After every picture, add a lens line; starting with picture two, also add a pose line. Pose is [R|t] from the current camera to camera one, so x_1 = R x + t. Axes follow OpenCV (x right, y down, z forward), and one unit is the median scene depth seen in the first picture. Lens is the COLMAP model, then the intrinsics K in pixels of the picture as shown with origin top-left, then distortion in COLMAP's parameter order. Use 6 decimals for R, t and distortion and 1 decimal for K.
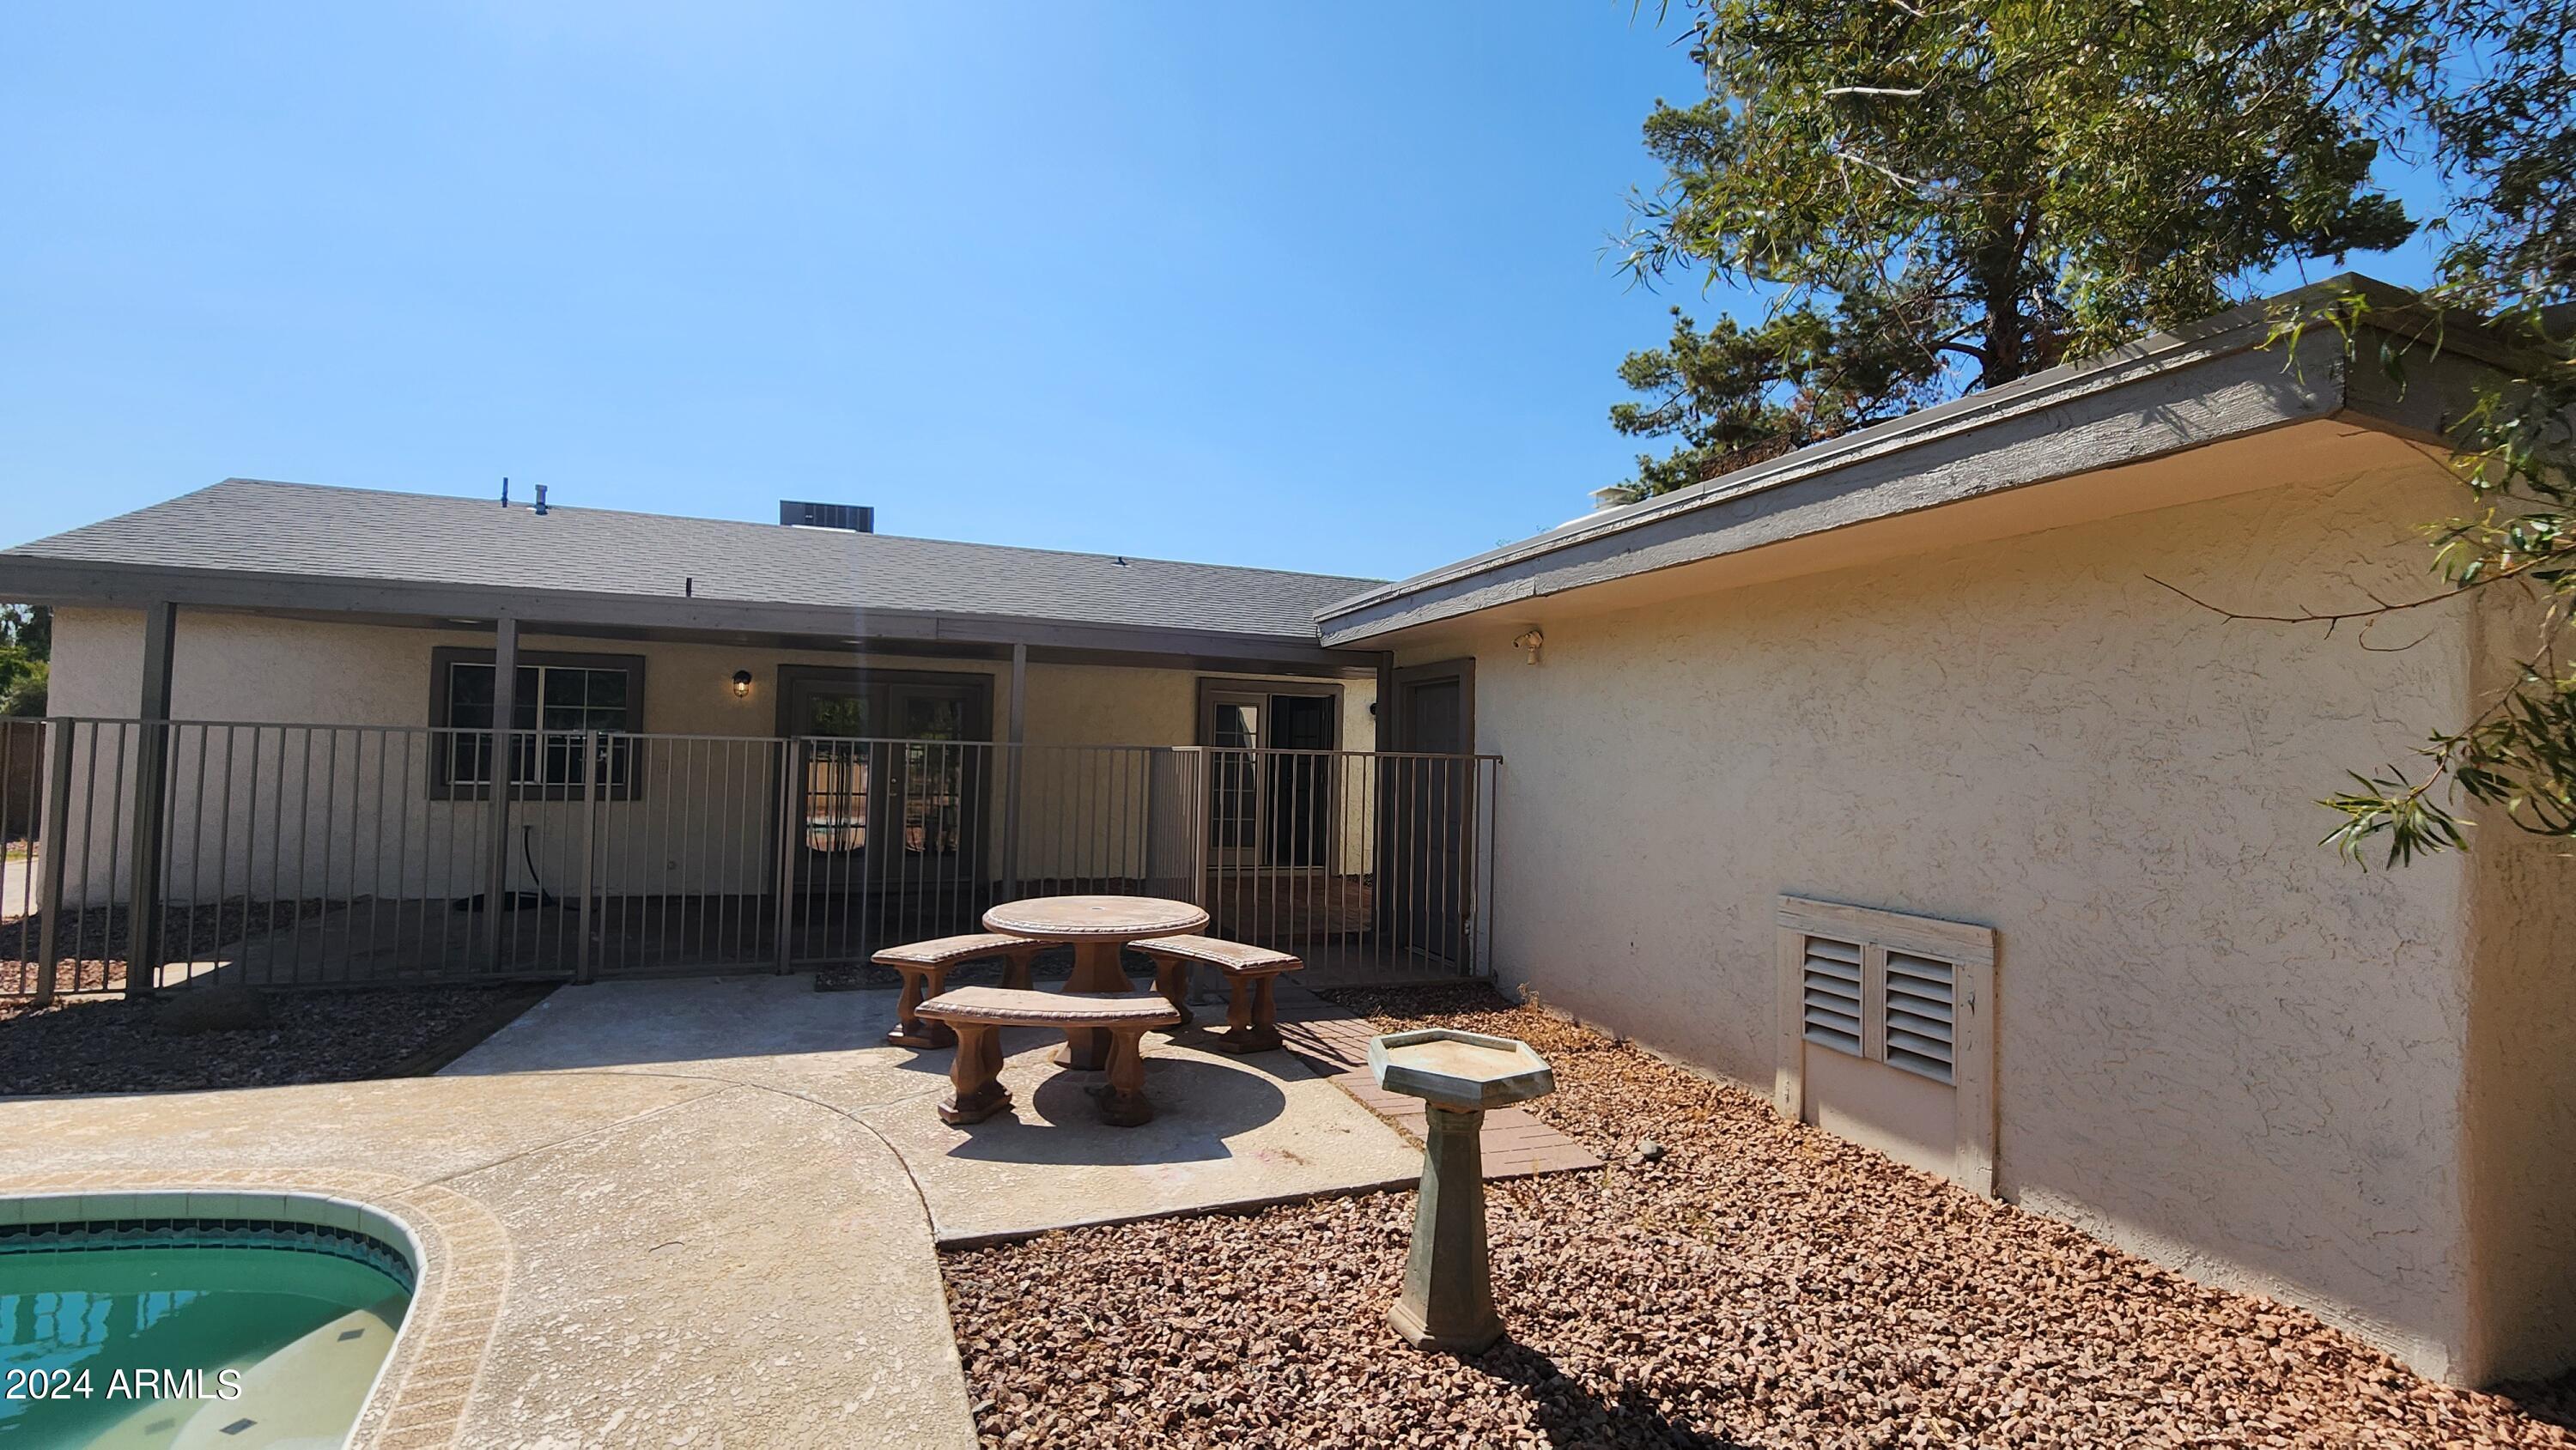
lens RADIAL K [[1064.4, 0, 1277.8], [0, 1064.4, 718.5], [0, 0, 1]] dist [-0.001830, 0.000332]
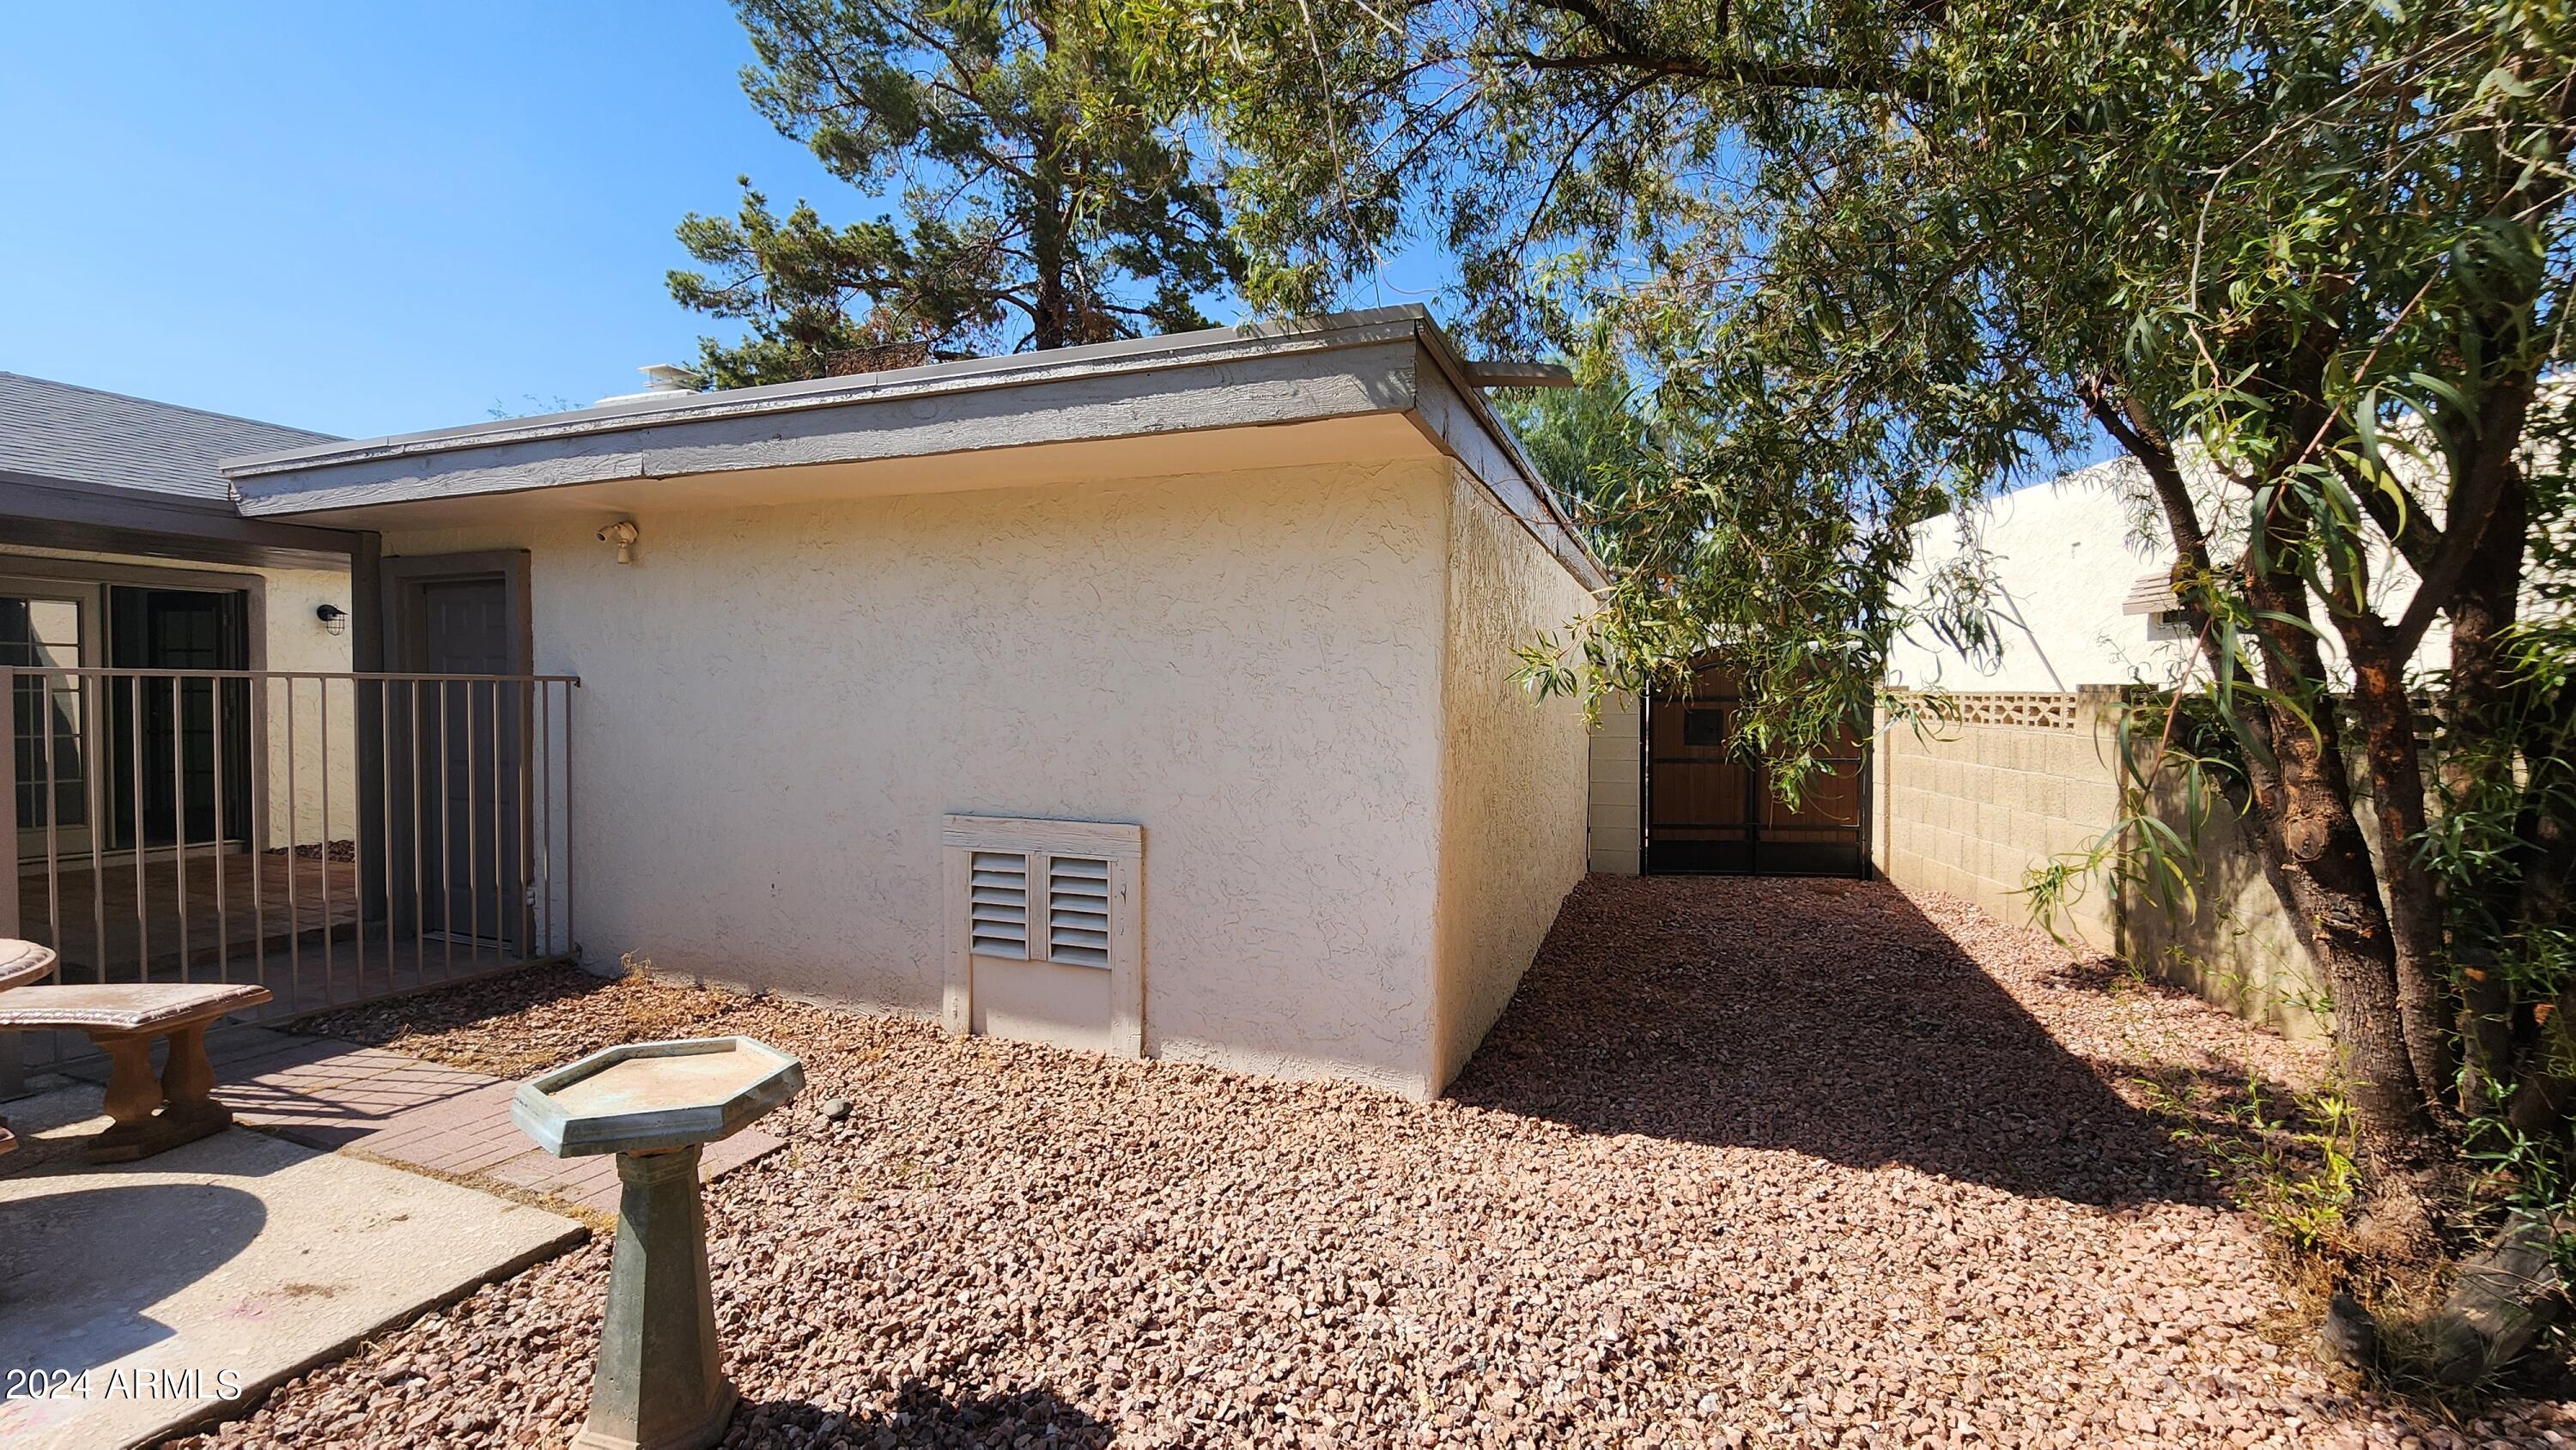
lens RADIAL K [[1064.4, 0, 1285.4], [0, 1064.4, 720.6], [0, 0, 1]] dist [-0.001830, 0.000332]
pose [[0.660902, -0.039758, 0.749418, -0.065888], [-0.018983, 0.997391, 0.069654, 0.004282], [-0.750232, -0.060260, 0.658423, 0.137895]]
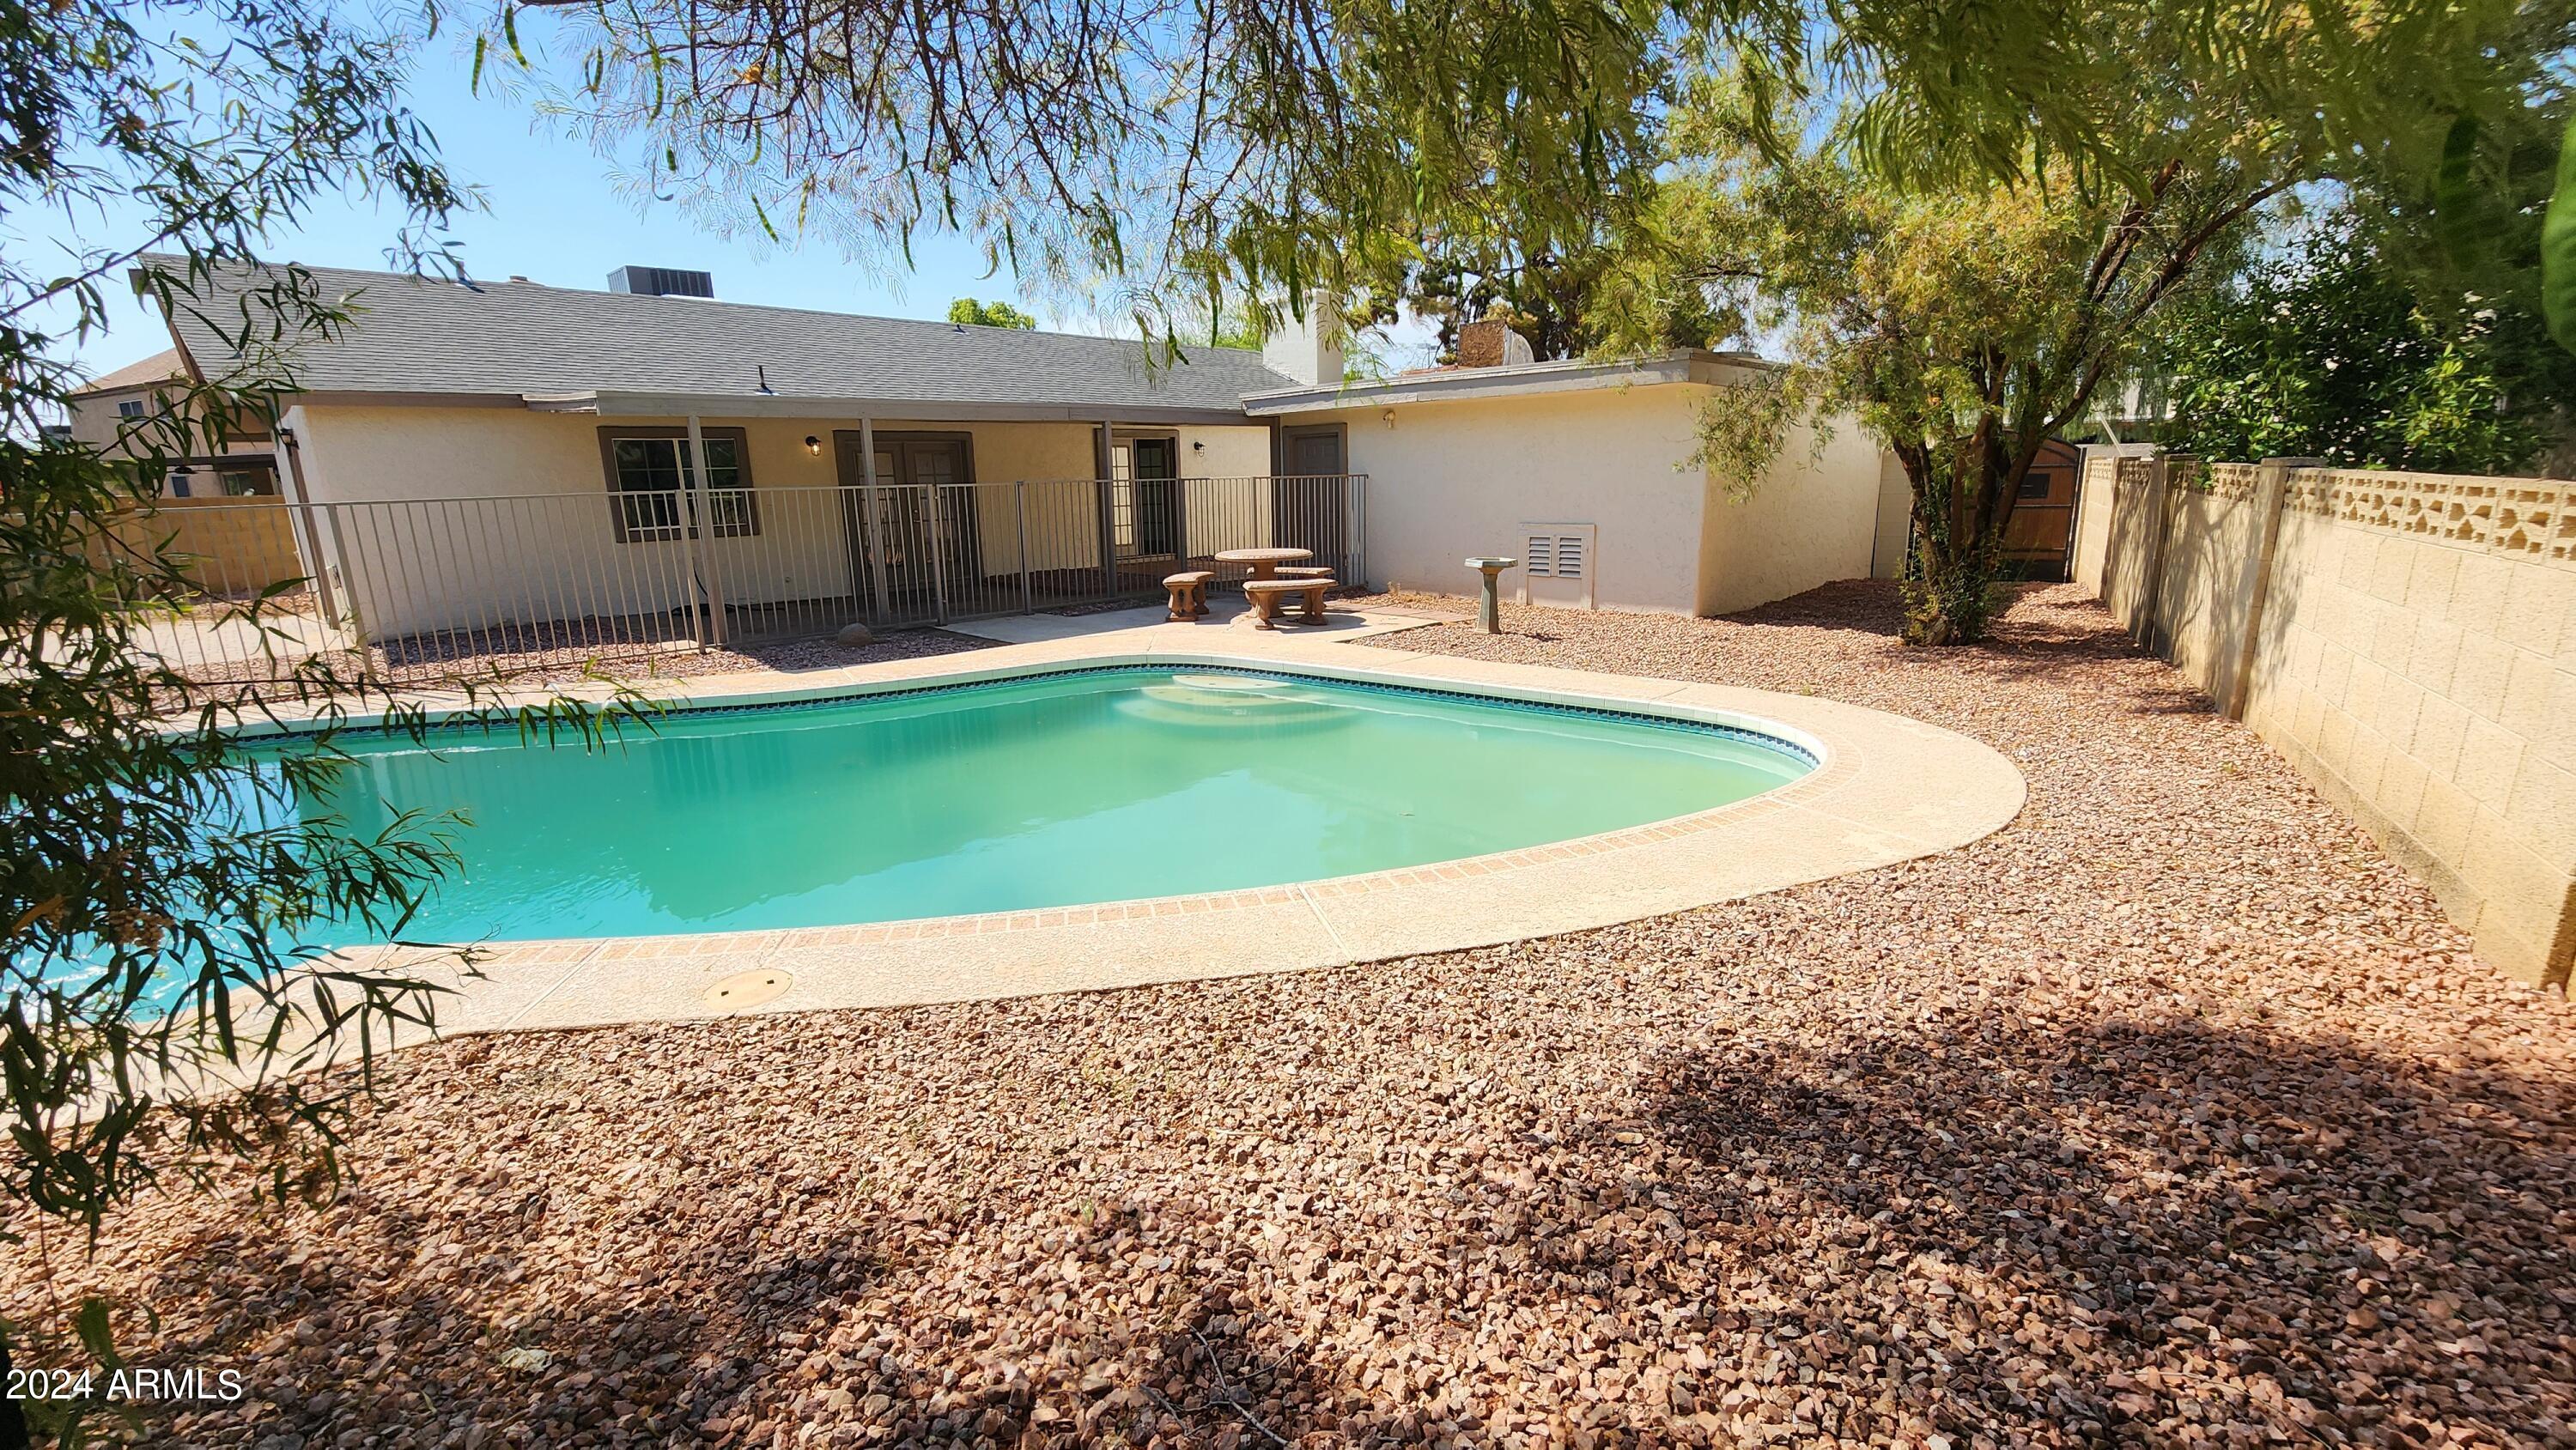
lens RADIAL K [[1064.4, 0, 1271.8], [0, 1064.4, 721.0], [0, 0, 1]] dist [-0.001830, 0.000332]
pose [[0.916419, -0.134129, 0.377074, -1.343739], [0.031145, 0.963212, 0.266933, -0.100459], [-0.399006, -0.232879, 0.886883, -1.409681]]
